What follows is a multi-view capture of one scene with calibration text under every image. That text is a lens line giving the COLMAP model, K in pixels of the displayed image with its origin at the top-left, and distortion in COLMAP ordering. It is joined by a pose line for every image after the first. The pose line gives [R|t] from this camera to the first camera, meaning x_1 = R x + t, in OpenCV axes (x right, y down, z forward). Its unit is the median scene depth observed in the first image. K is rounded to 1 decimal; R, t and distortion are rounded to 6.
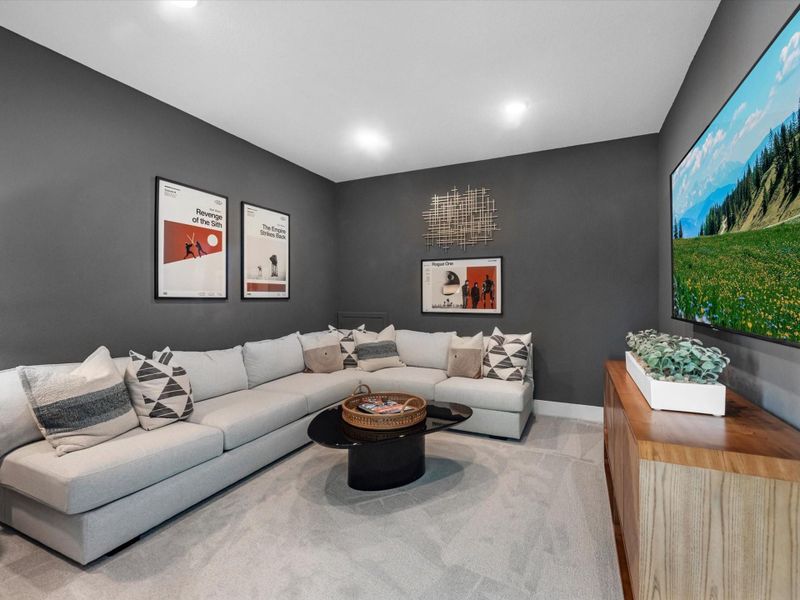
lens RADIAL K [[374.0, 0, 401.4], [0, 374.0, 298.7], [0, 0, 1]] dist [-0.000837, -0.000010]
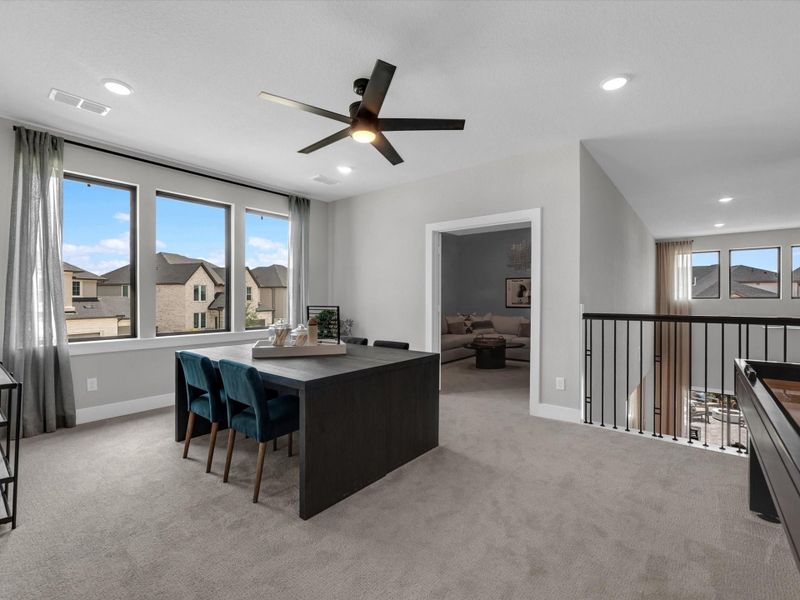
lens RADIAL K [[374.0, 0, 401.3], [0, 374.0, 299.8], [0, 0, 1]] dist [-0.000837, -0.000010]
pose [[0.971072, -0.000211, -0.238787, -0.009626], [-0.001076, 0.999986, -0.005260, 0.014154], [0.238785, 0.005364, 0.971058, -1.044481]]
